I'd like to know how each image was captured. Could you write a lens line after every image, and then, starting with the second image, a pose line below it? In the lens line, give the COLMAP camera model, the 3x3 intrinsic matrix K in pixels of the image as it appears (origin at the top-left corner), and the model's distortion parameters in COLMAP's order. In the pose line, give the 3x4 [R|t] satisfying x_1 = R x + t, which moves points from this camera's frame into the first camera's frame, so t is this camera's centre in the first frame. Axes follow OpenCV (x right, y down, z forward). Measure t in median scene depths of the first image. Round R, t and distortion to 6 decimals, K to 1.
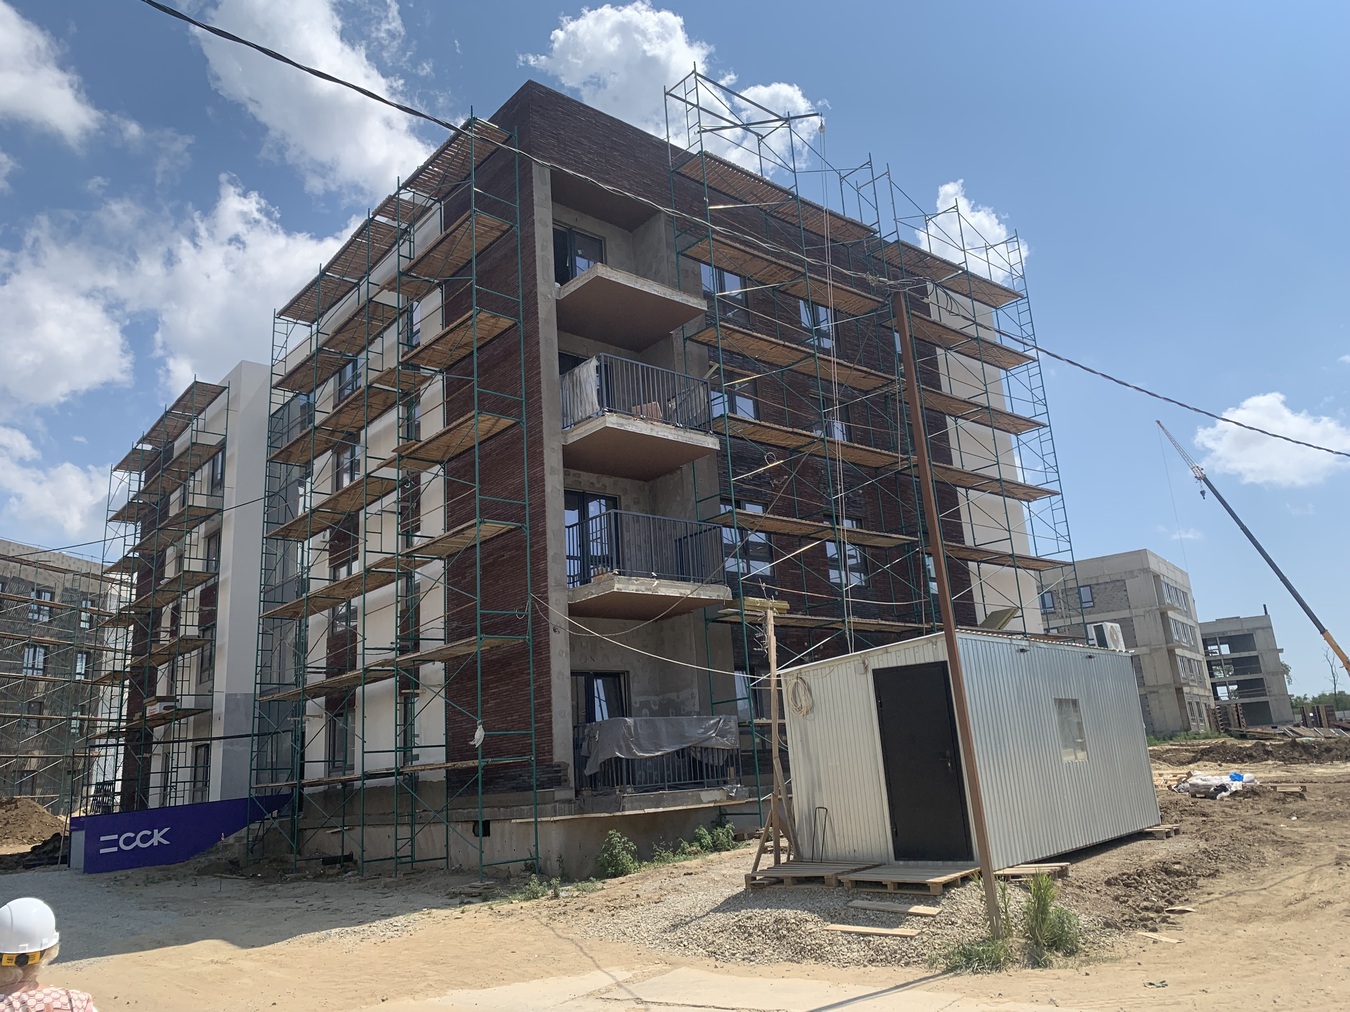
lens RADIAL K [[1038.3, 0, 658.7], [0, 1038.3, 481.0], [0, 0, 1]] dist [0.058687, -0.014409]
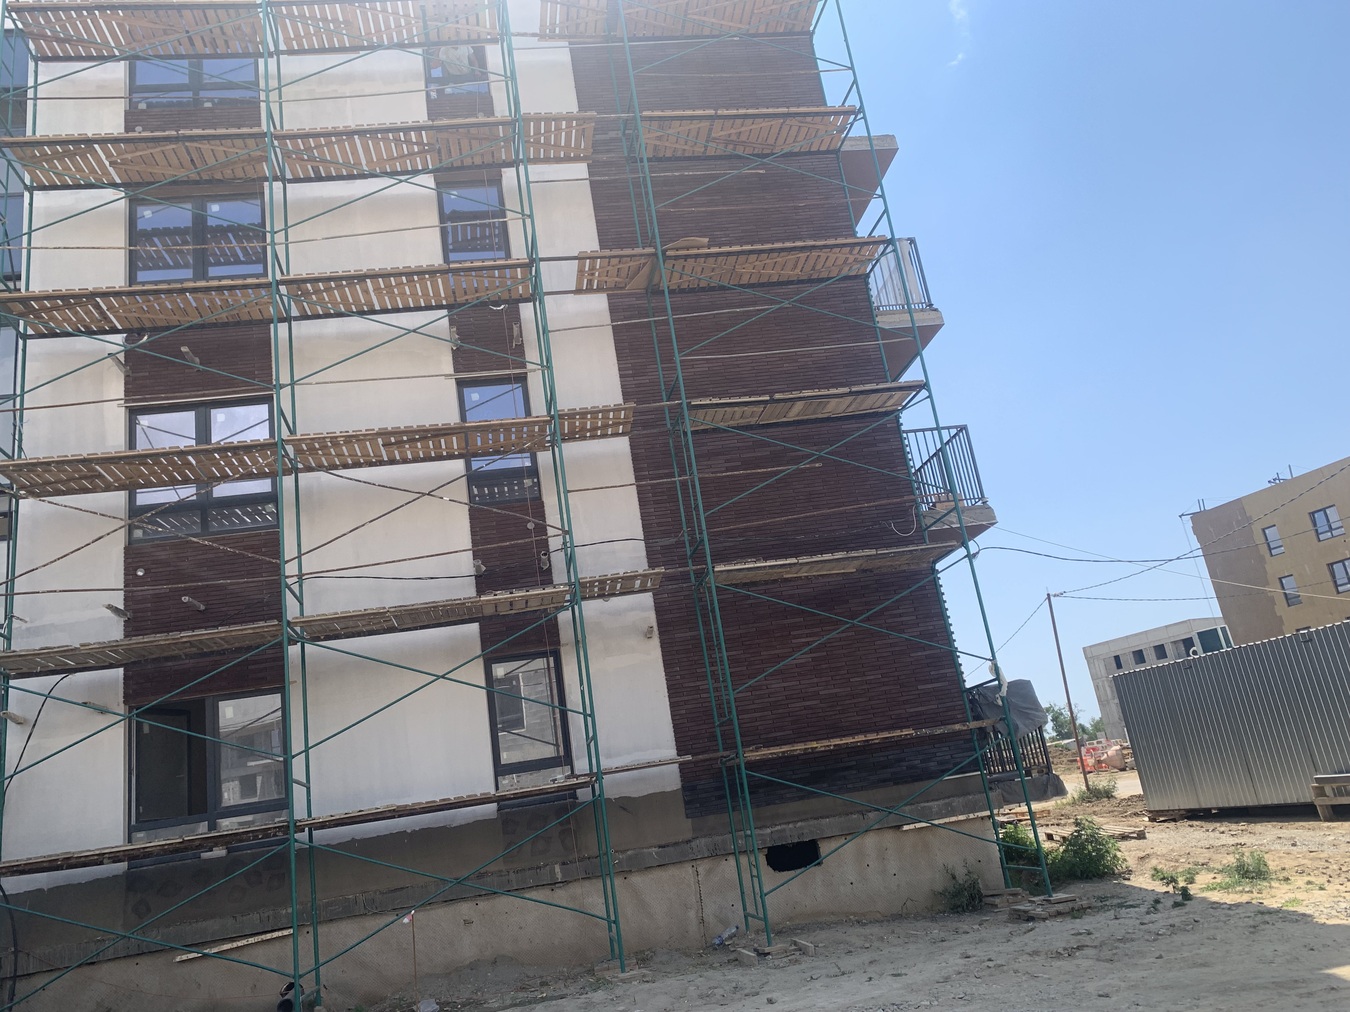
lens RADIAL K [[1016.6, 0, 674.2], [0, 1016.6, 497.0], [0, 0, 1]] dist [0.053968, -0.067803]
pose [[0.545781, 0.238745, 0.803197, -0.763606], [-0.122629, 0.970988, -0.205292, 0.263010], [-0.828906, 0.013549, 0.559223, 0.727598]]
